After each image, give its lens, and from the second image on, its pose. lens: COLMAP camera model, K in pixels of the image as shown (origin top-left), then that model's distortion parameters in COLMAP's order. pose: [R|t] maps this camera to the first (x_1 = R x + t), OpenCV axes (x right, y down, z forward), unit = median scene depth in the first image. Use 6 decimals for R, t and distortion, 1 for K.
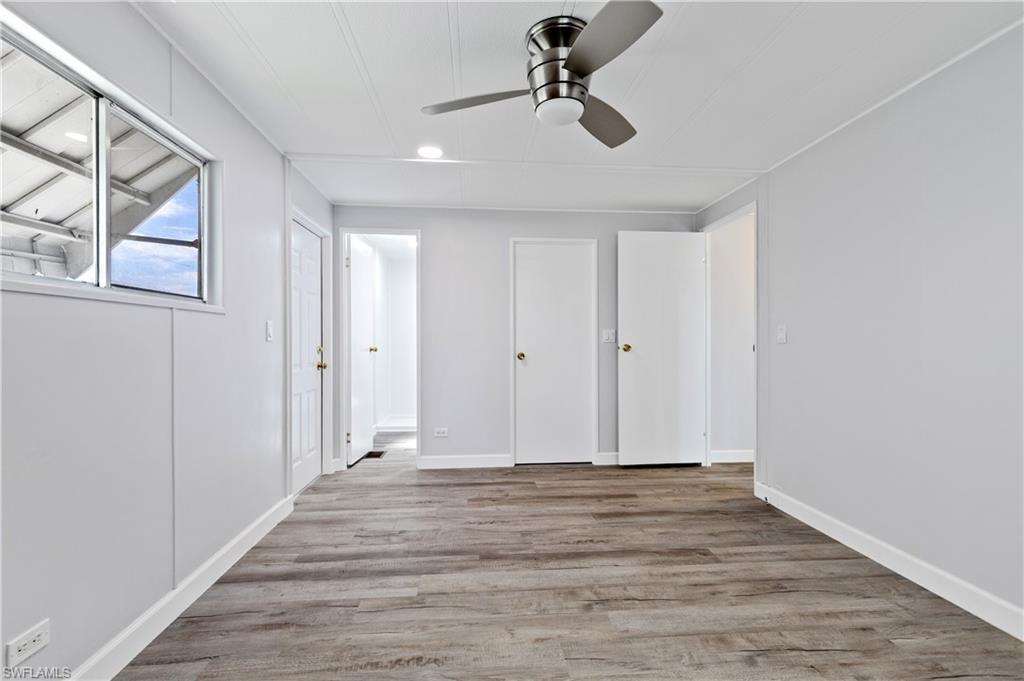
lens RADIAL K [[465.3, 0, 512.0], [0, 465.3, 340.0], [0, 0, 1]] dist [-0.001939, -0.000105]
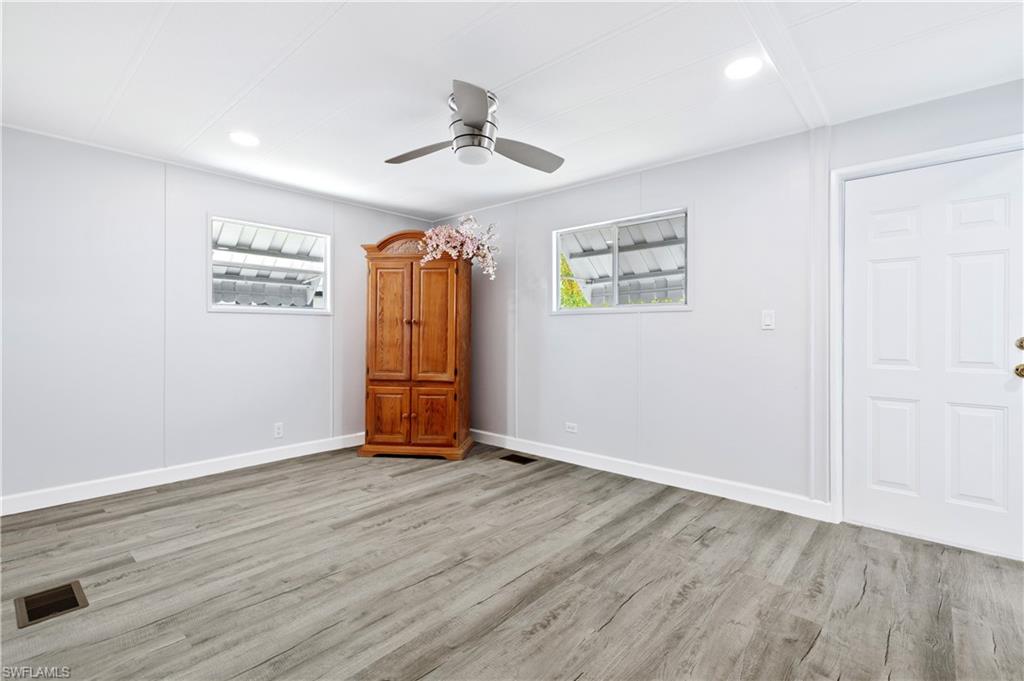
lens RADIAL K [[465.3, 0, 520.9], [0, 465.3, 341.6], [0, 0, 1]] dist [-0.001939, -0.000105]
pose [[-0.718905, 0.013223, -0.694982, 0.763397], [0.000555, 0.999830, 0.018448, 0.012585], [0.695108, 0.012877, -0.718790, 1.696695]]
